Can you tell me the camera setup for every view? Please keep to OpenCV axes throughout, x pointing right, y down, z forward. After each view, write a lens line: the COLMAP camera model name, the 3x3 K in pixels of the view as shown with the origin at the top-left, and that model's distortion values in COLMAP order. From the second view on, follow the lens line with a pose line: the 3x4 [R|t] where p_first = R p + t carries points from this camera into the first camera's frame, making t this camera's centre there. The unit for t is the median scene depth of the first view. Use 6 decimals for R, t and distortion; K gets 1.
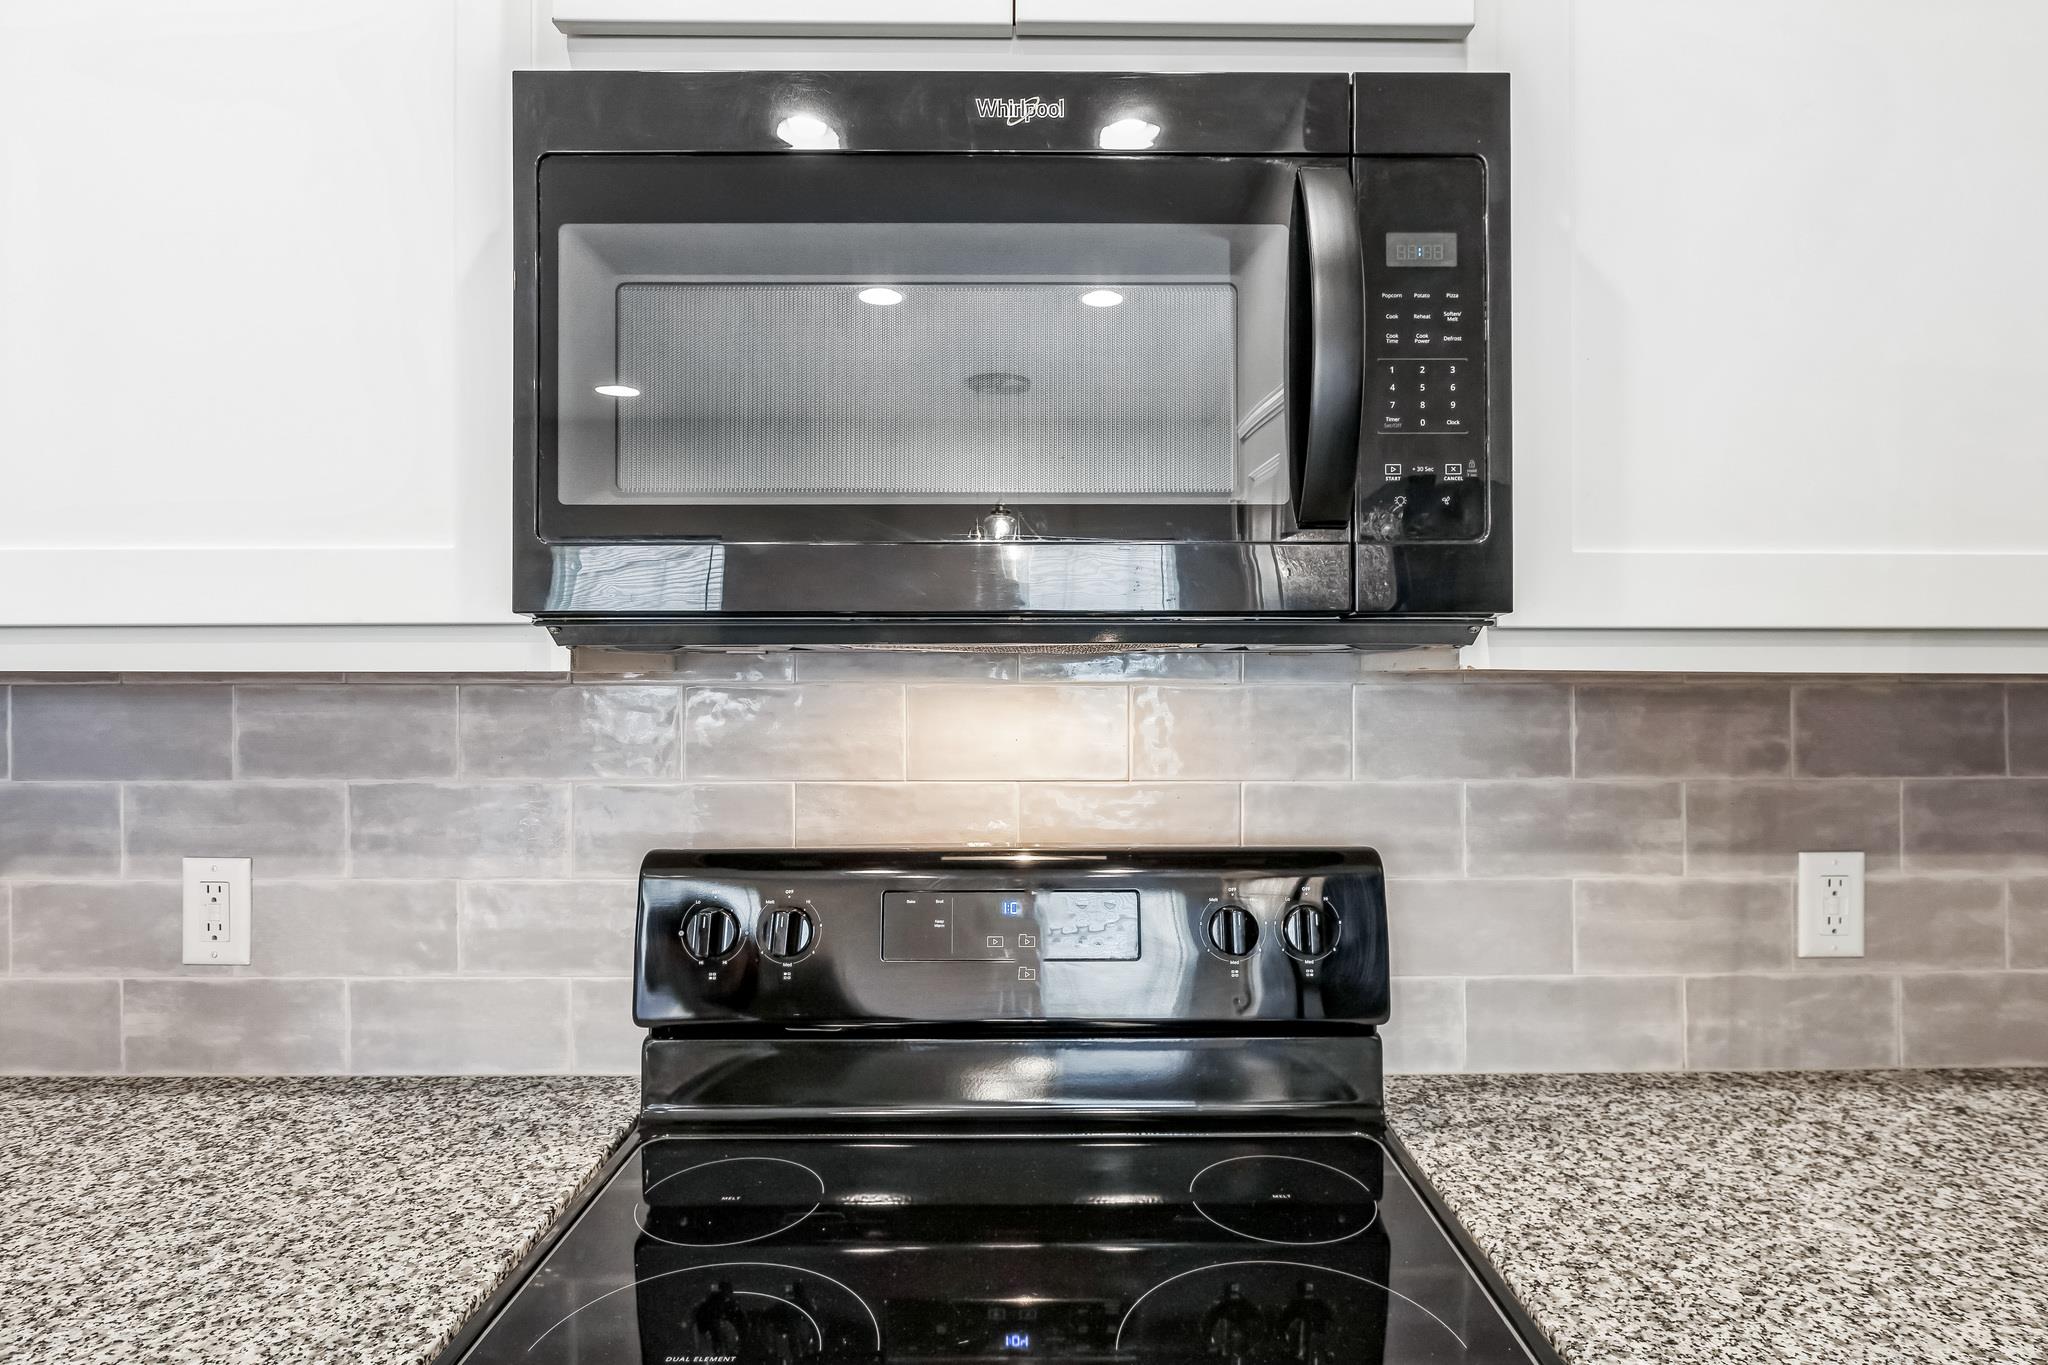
lens RADIAL K [[1128.7, 0, 1040.6], [0, 1128.7, 678.9], [0, 0, 1]] dist [-0.006263, 0.001174]
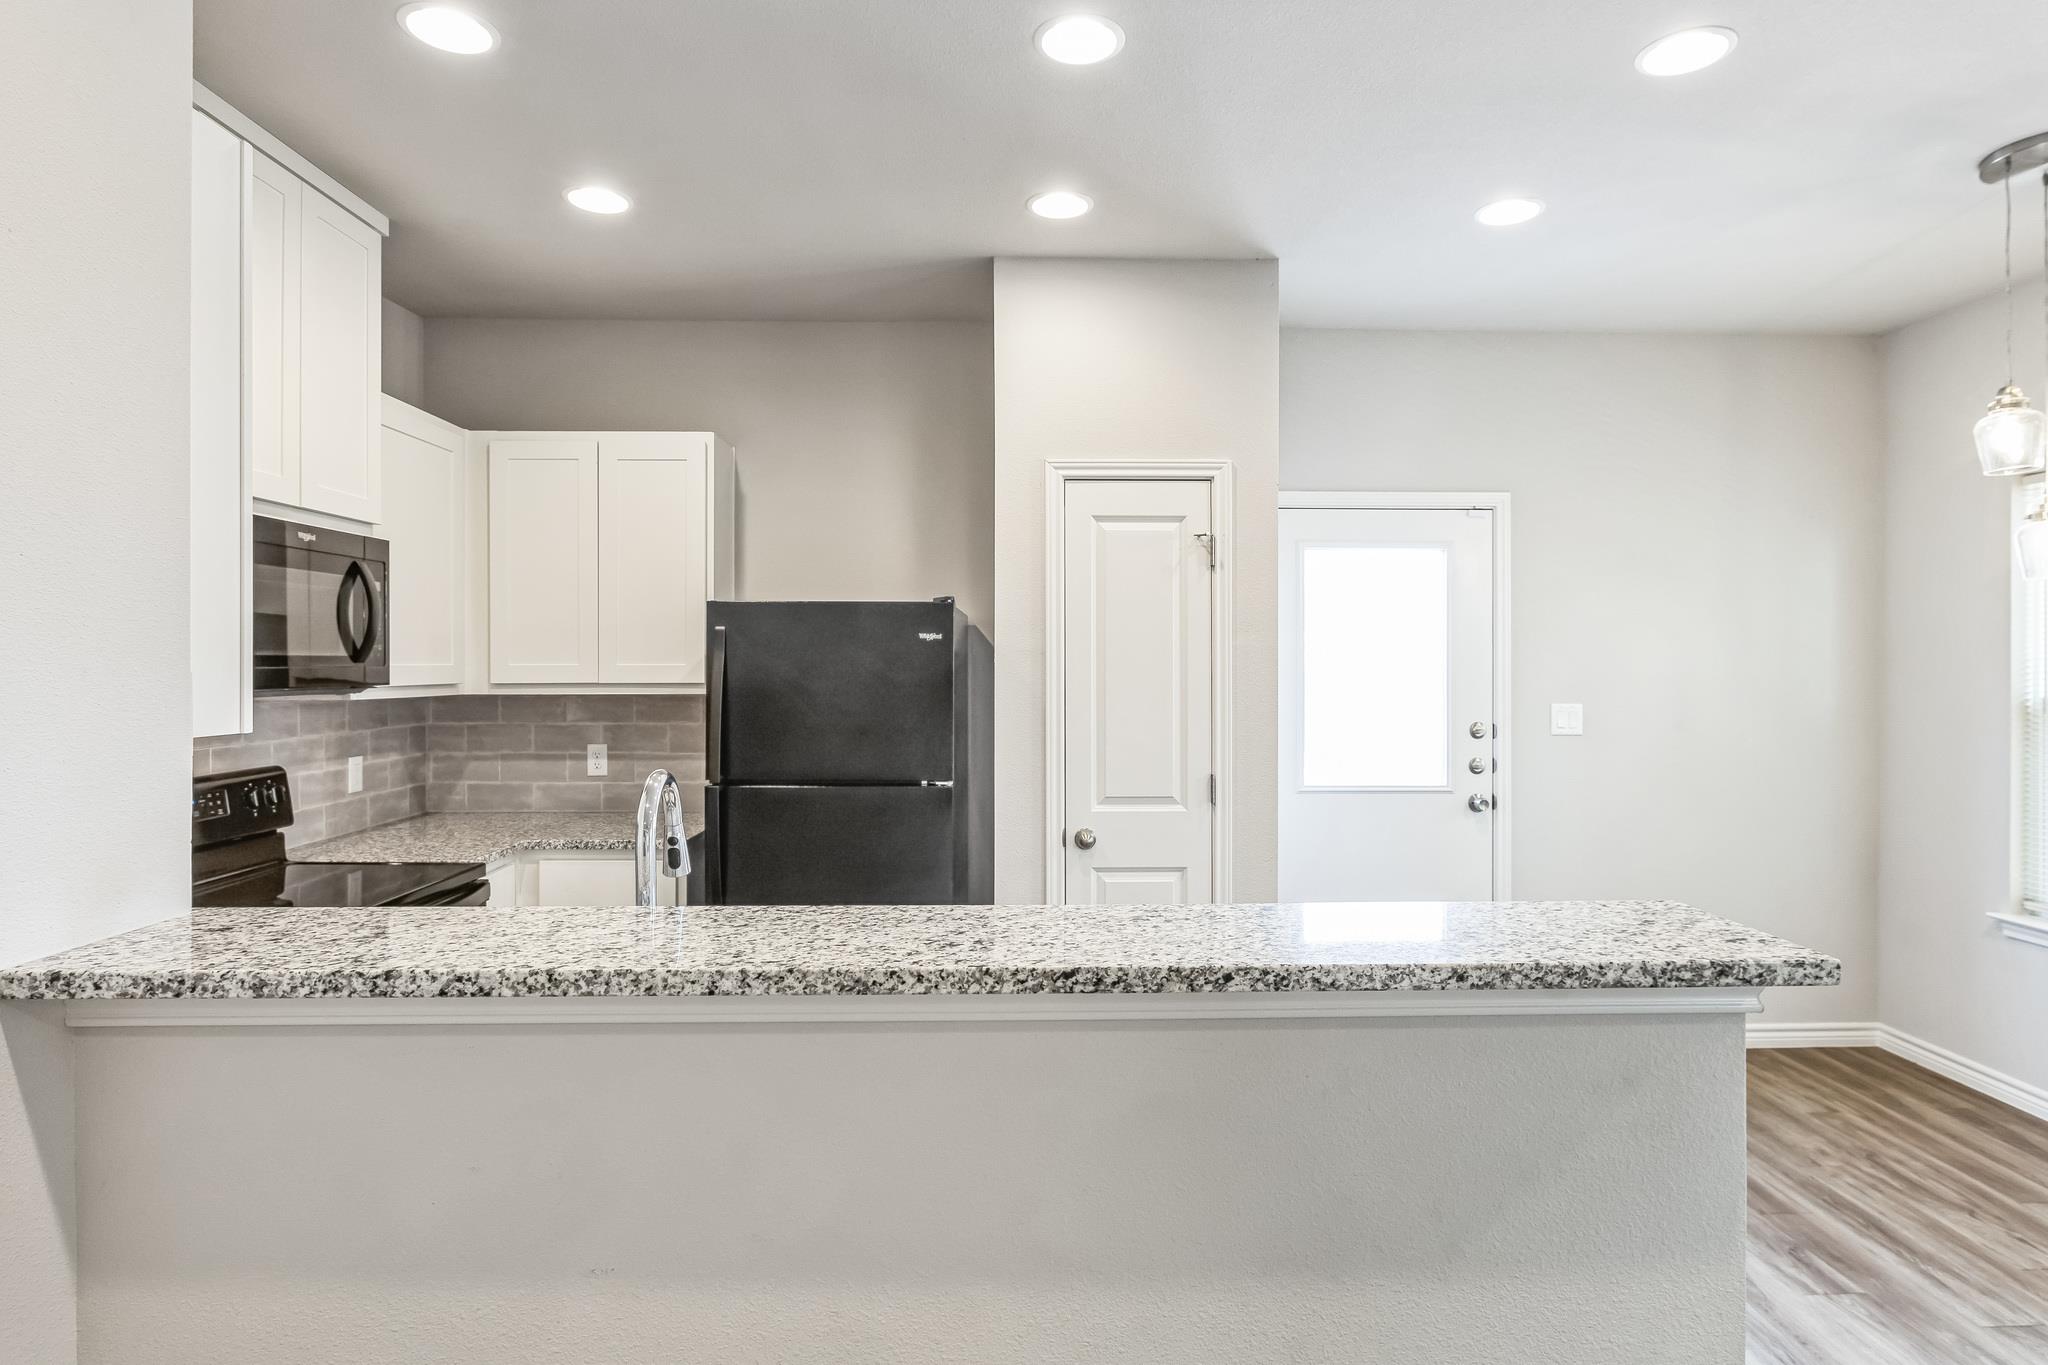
lens RADIAL K [[1128.7, 0, 1037.5], [0, 1128.7, 663.7], [0, 0, 1]] dist [-0.006263, 0.001174]
pose [[-0.019053, -0.000843, 0.999818, -2.281416], [0.006900, 0.999976, 0.000975, -0.079638], [-0.999795, 0.006917, -0.019047, -0.730522]]
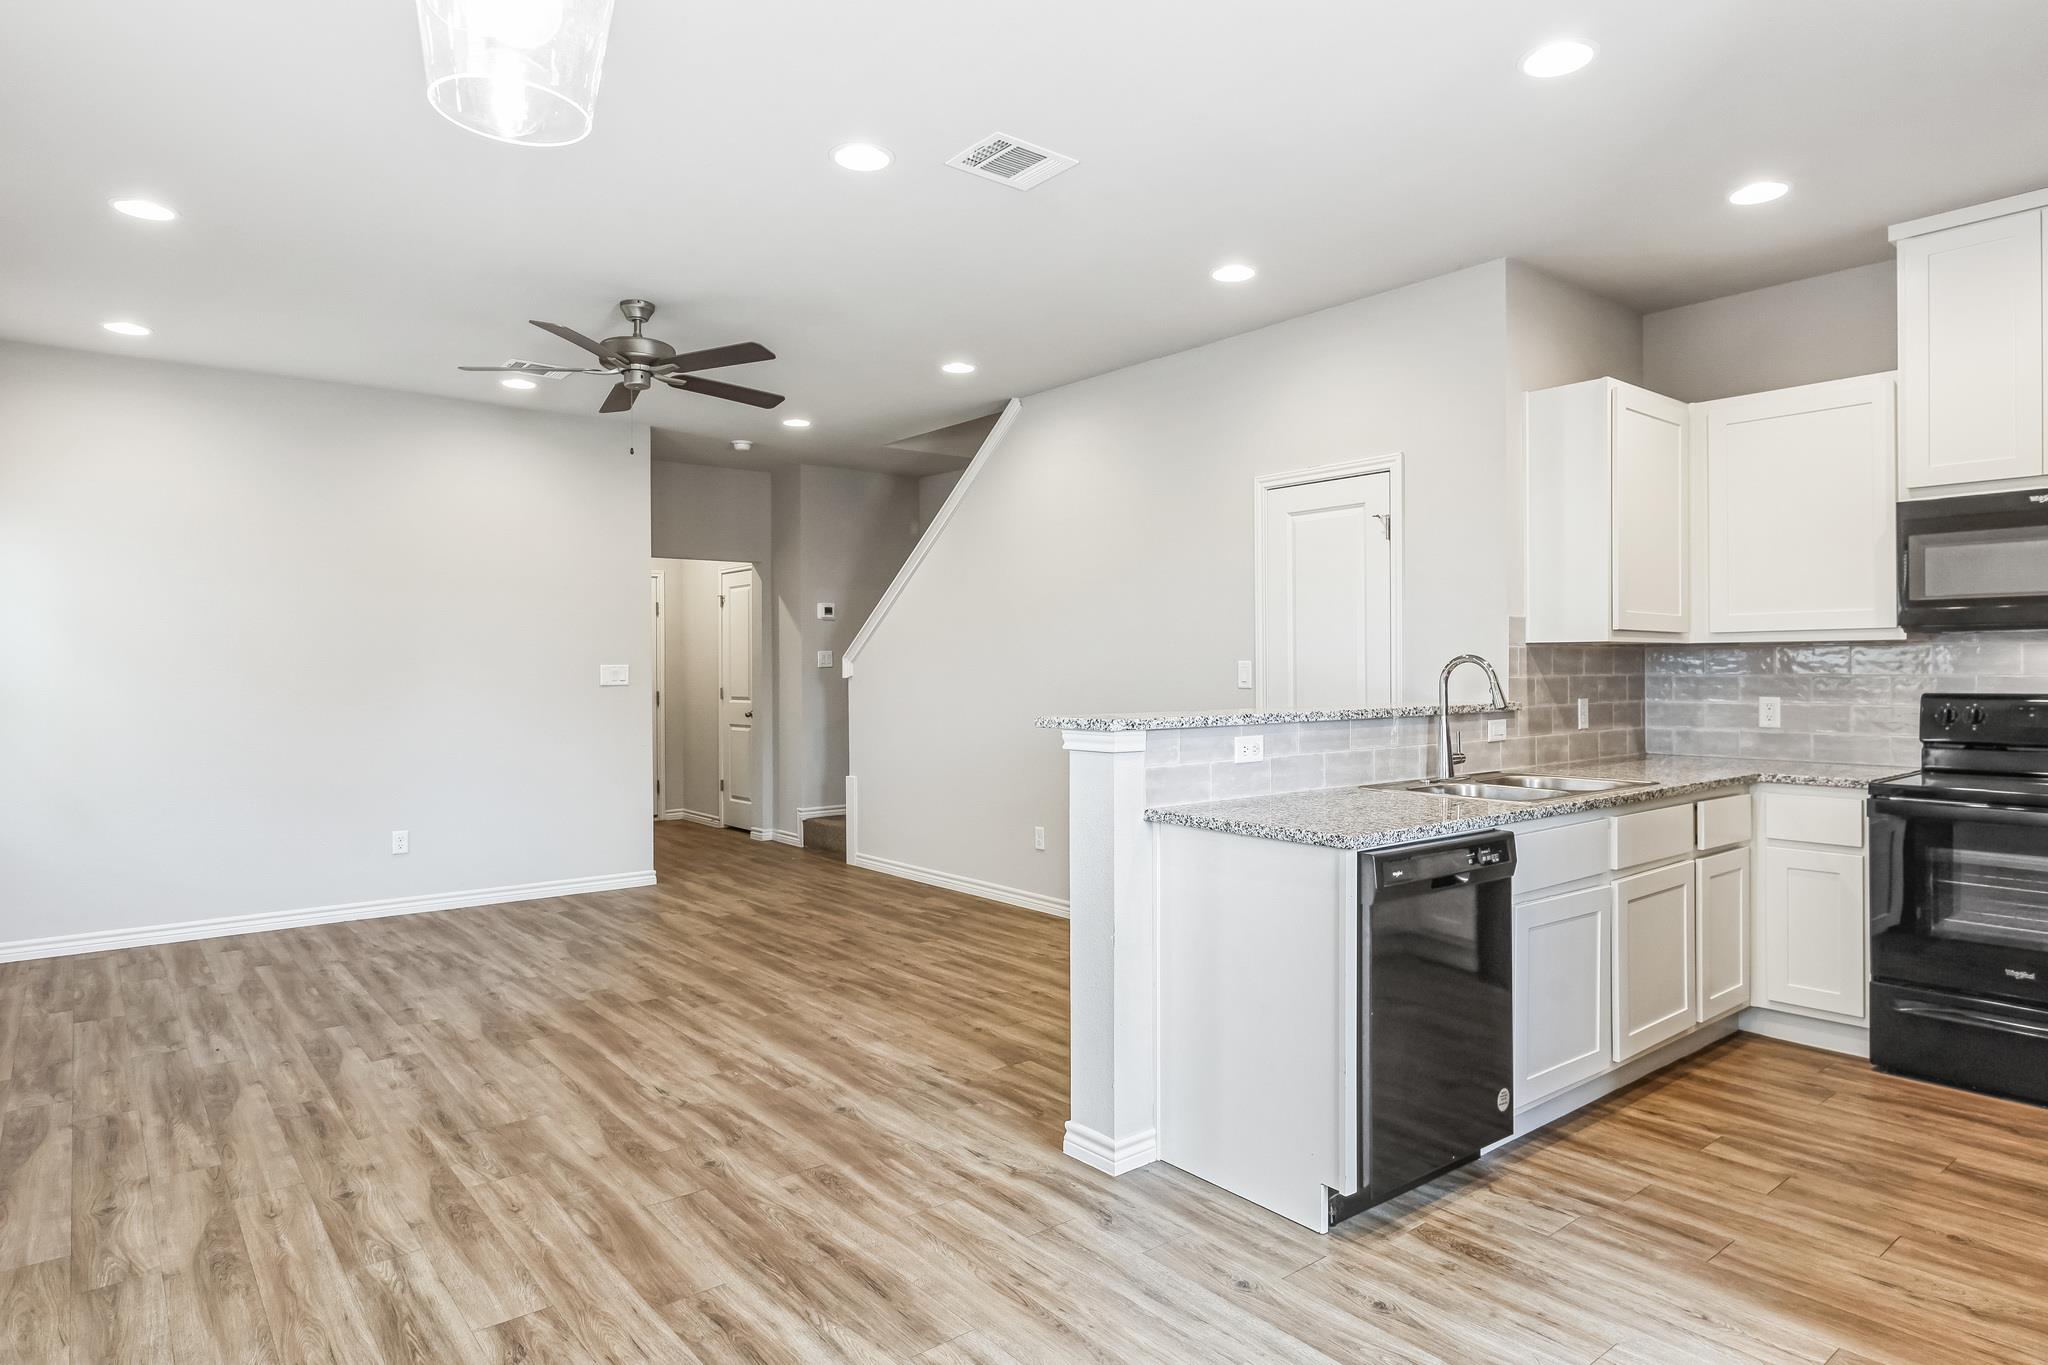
lens RADIAL K [[1176.7, 0, 1039.3], [0, 1176.7, 670.7], [0, 0, 1]] dist [-0.009273, 0.004313]
pose [[0.624815, -0.001263, -0.780772, 0.683802], [-0.001710, 0.999994, -0.002986, 0.092547], [0.780771, 0.003201, 0.624809, -3.011464]]
